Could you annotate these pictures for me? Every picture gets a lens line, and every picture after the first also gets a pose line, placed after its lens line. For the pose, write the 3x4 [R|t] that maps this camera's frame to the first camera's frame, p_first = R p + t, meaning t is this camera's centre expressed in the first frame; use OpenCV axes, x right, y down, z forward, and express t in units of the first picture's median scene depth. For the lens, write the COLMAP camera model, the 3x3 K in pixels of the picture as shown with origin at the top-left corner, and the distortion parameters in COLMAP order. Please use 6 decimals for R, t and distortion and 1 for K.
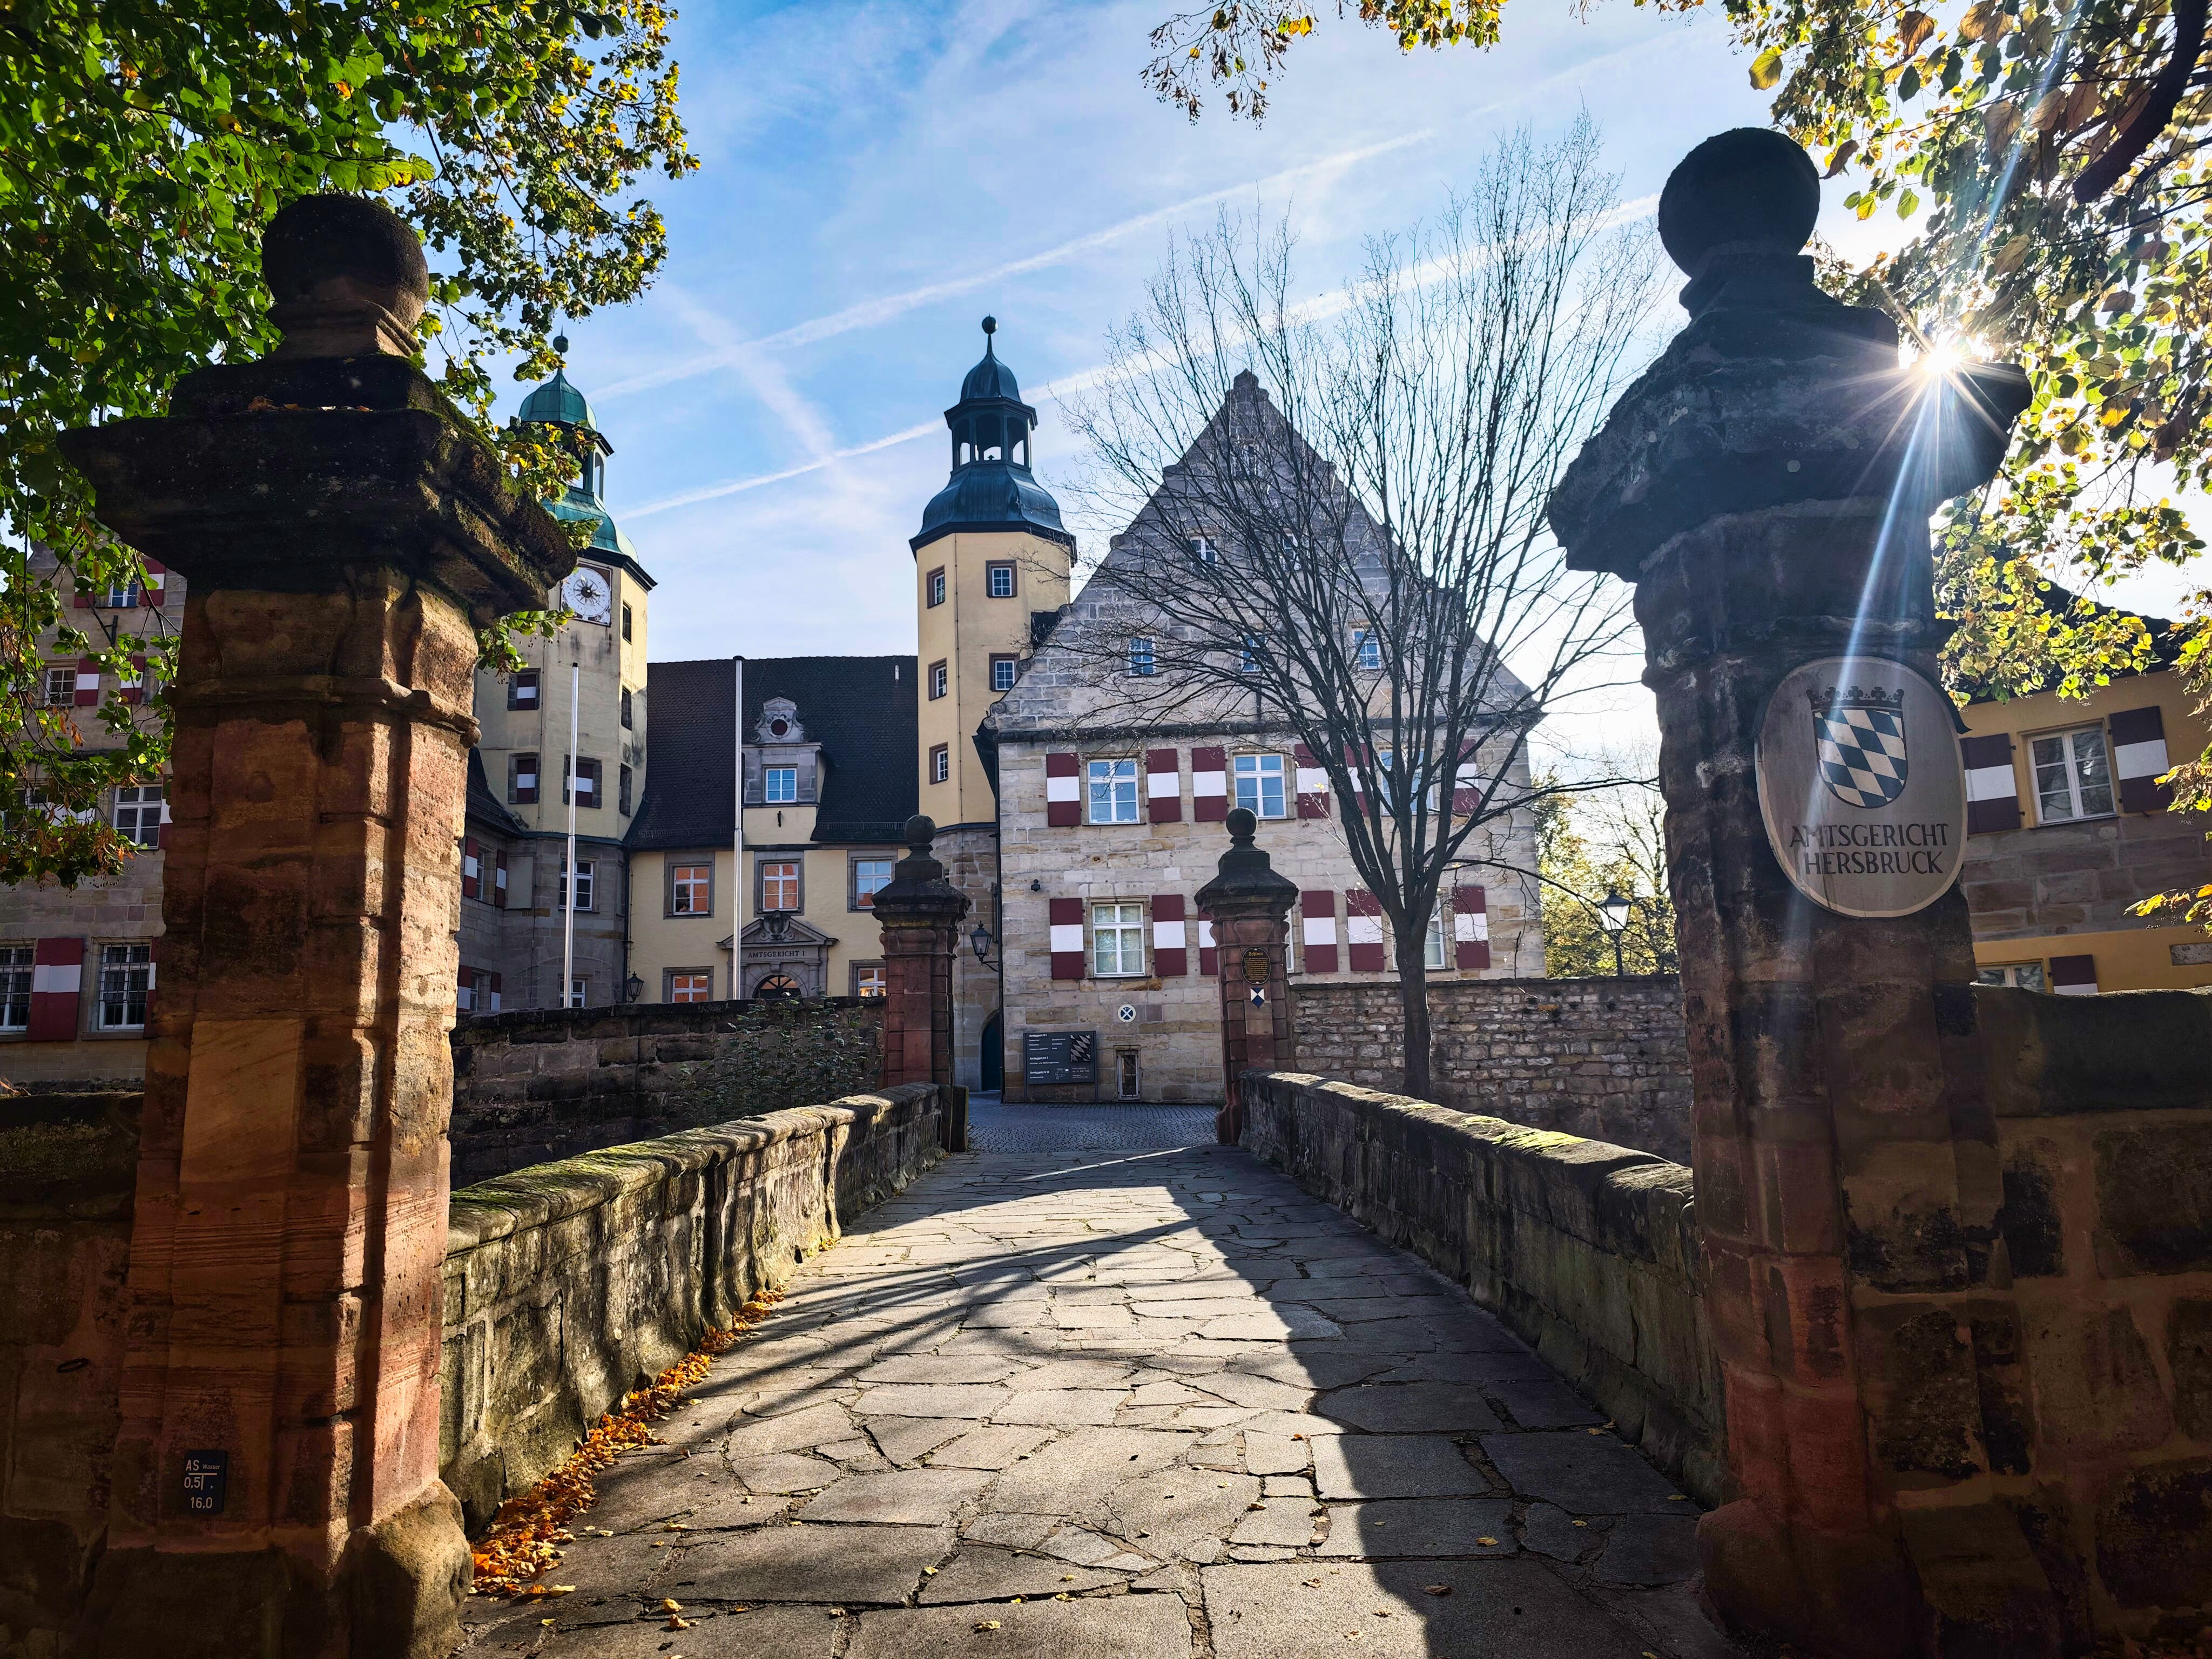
lens RADIAL K [[1479.6, 0, 1084.7], [0, 1479.6, 829.2], [0, 0, 1]] dist [0.048479, -0.053591]
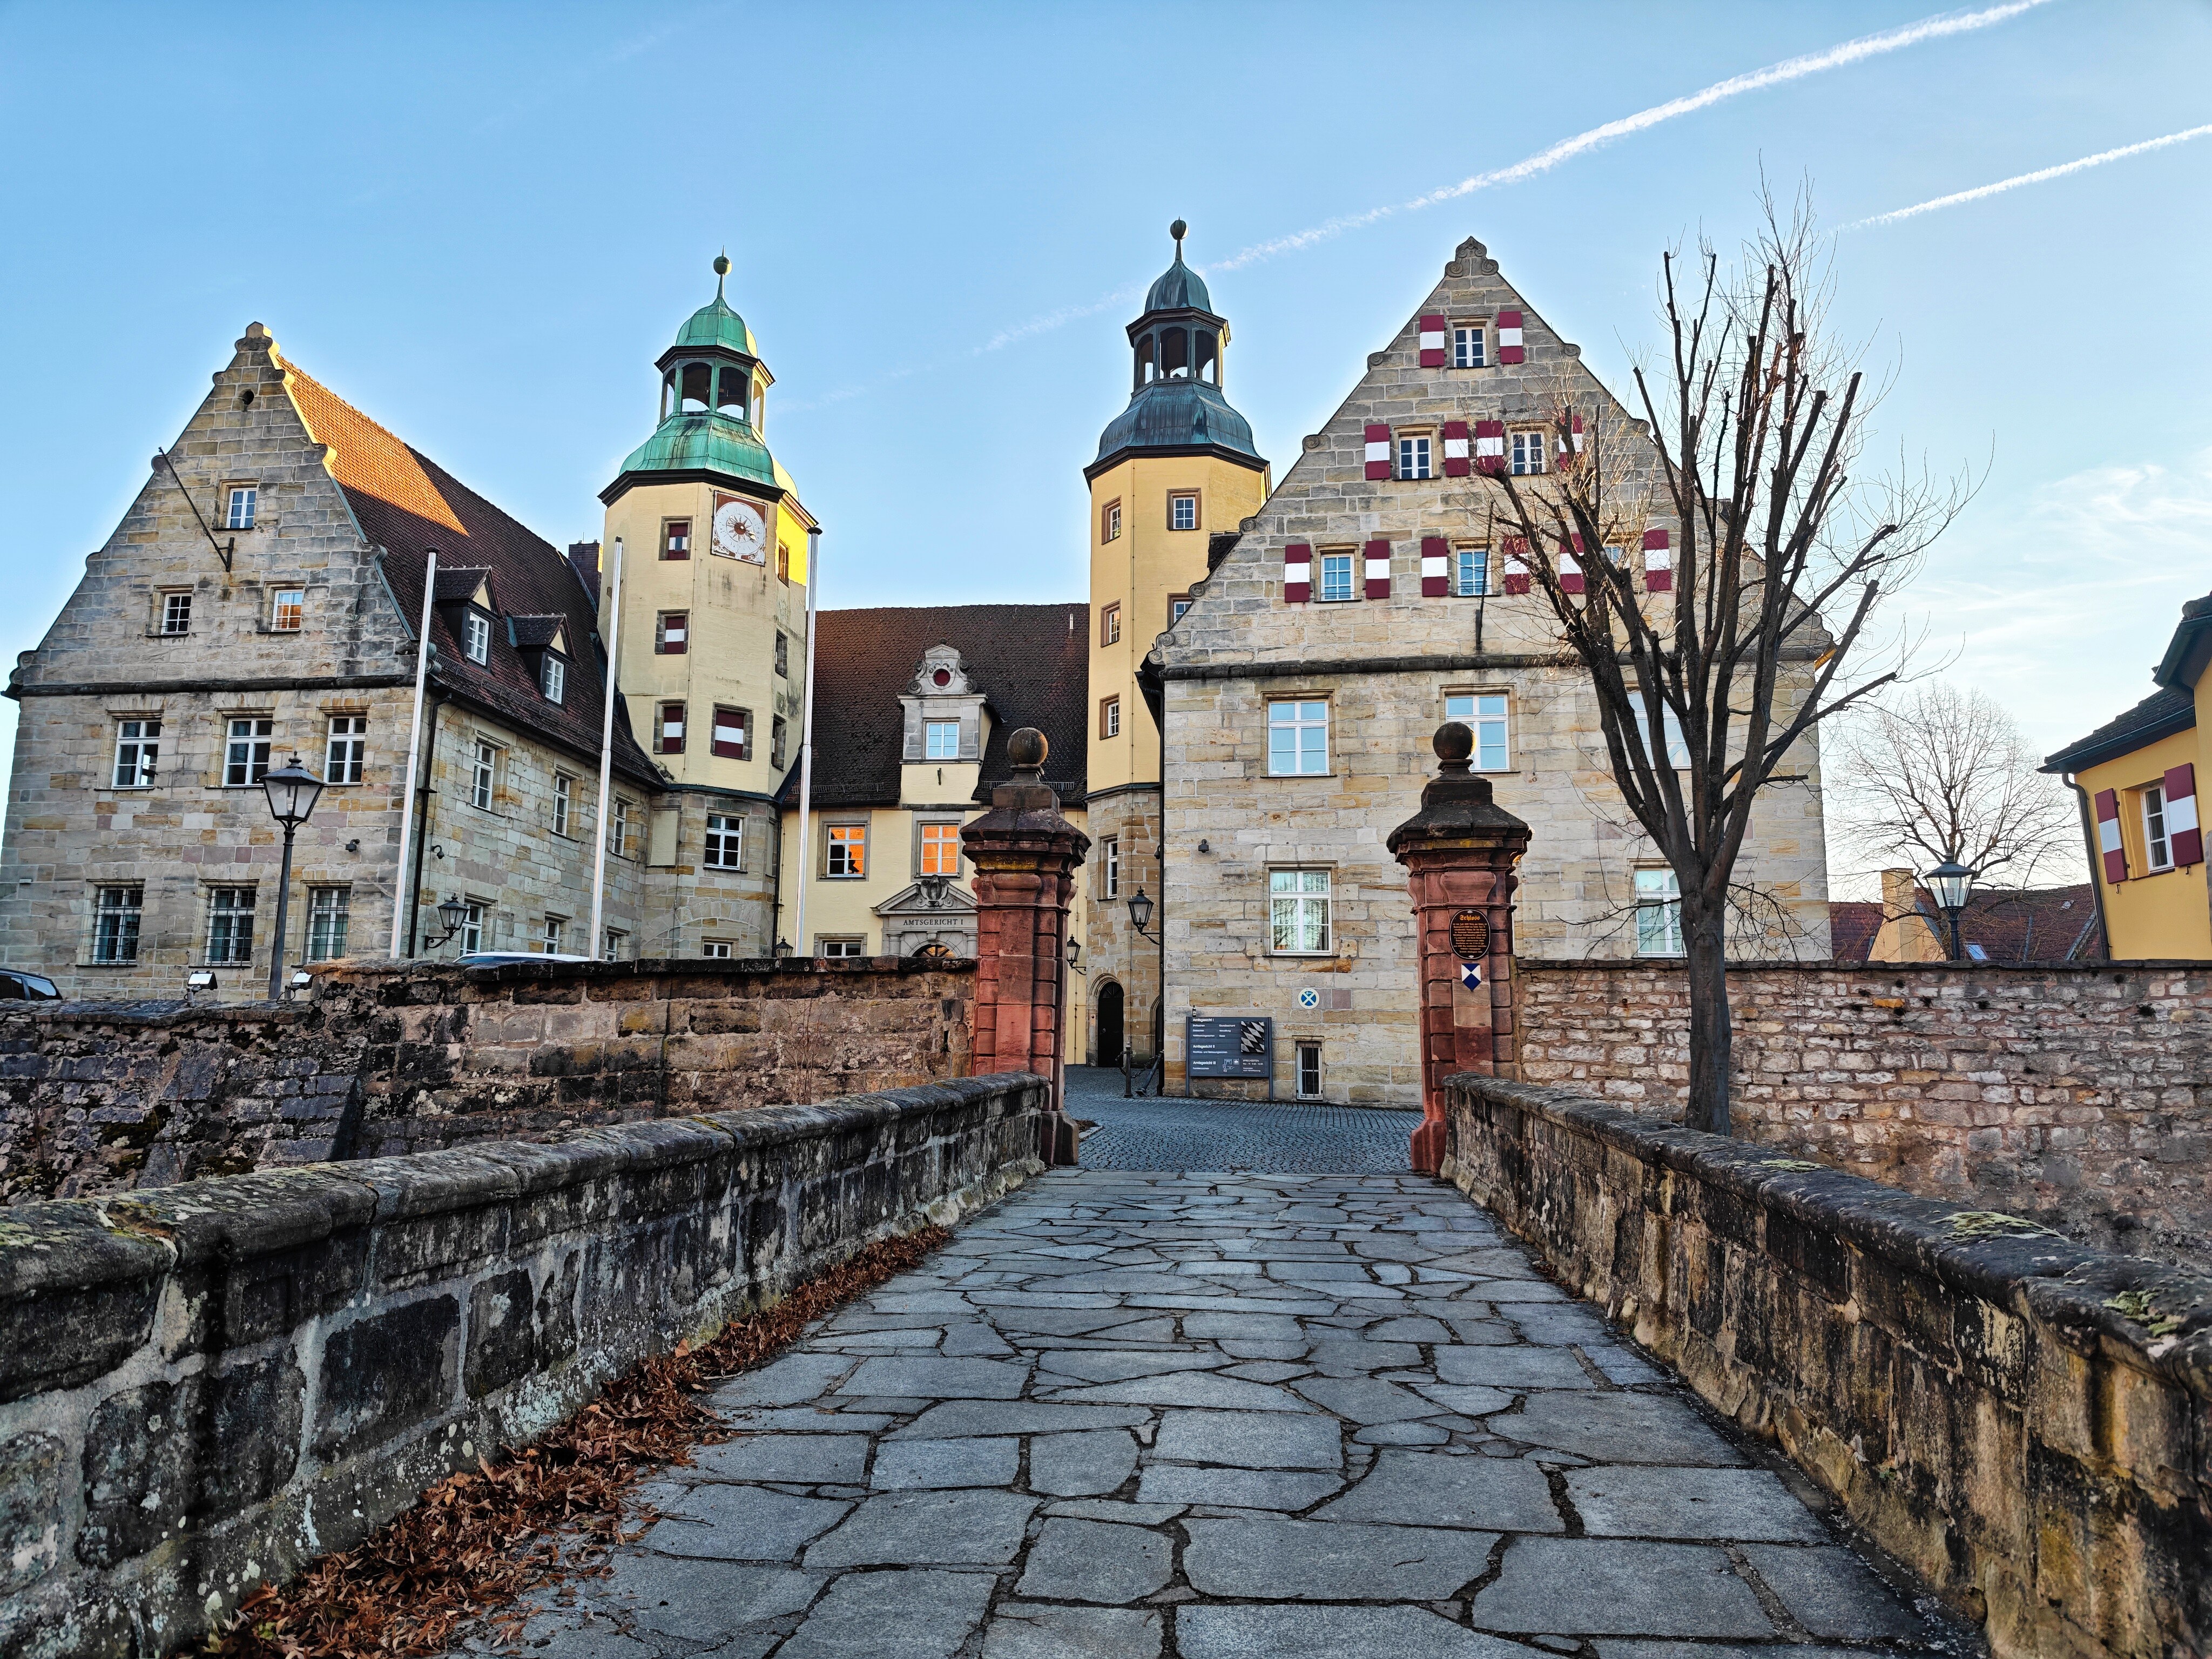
lens RADIAL K [[1496.8, 0, 1103.7], [0, 1496.8, 836.3], [0, 0, 1]] dist [0.038674, -0.058596]
pose [[0.992261, 0.020292, -0.122497, 0.025656], [-0.018455, 0.999700, 0.016114, 0.035603], [0.122787, -0.013728, 0.992338, 0.239905]]
